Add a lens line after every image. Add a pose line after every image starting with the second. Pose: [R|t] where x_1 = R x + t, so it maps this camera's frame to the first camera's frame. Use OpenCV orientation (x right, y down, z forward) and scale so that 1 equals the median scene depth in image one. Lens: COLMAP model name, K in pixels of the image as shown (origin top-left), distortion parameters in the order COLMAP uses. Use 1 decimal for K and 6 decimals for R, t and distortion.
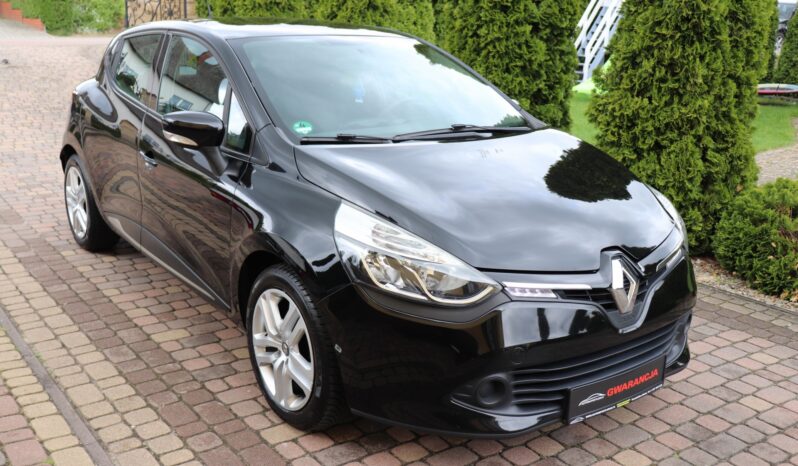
lens RADIAL K [[787.6, 0, 399.0], [0, 787.6, 233.0], [0, 0, 1]] dist [-0.015740, -0.003057]
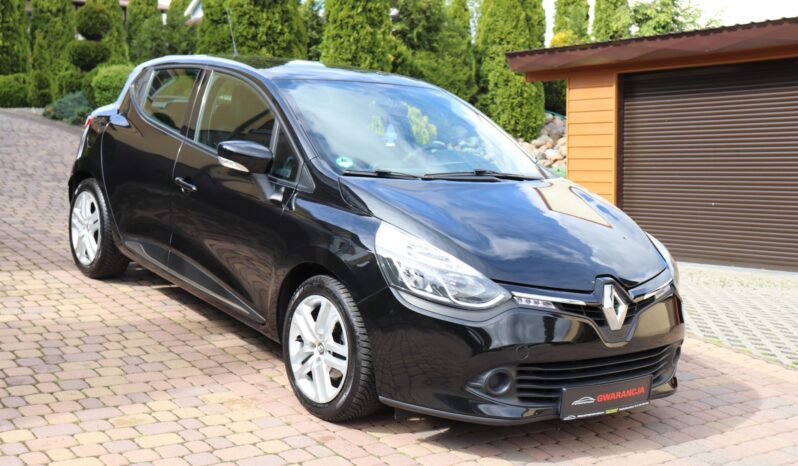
lens RADIAL K [[1052.8, 0, 399.0], [0, 1052.8, 233.0], [0, 0, 1]] dist [0.022758, 0.062973]
pose [[0.998097, 0.060786, 0.010403, -0.061263], [-0.059479, 0.993407, -0.098006, 0.129761], [-0.016292, 0.097201, 0.995131, -0.582402]]
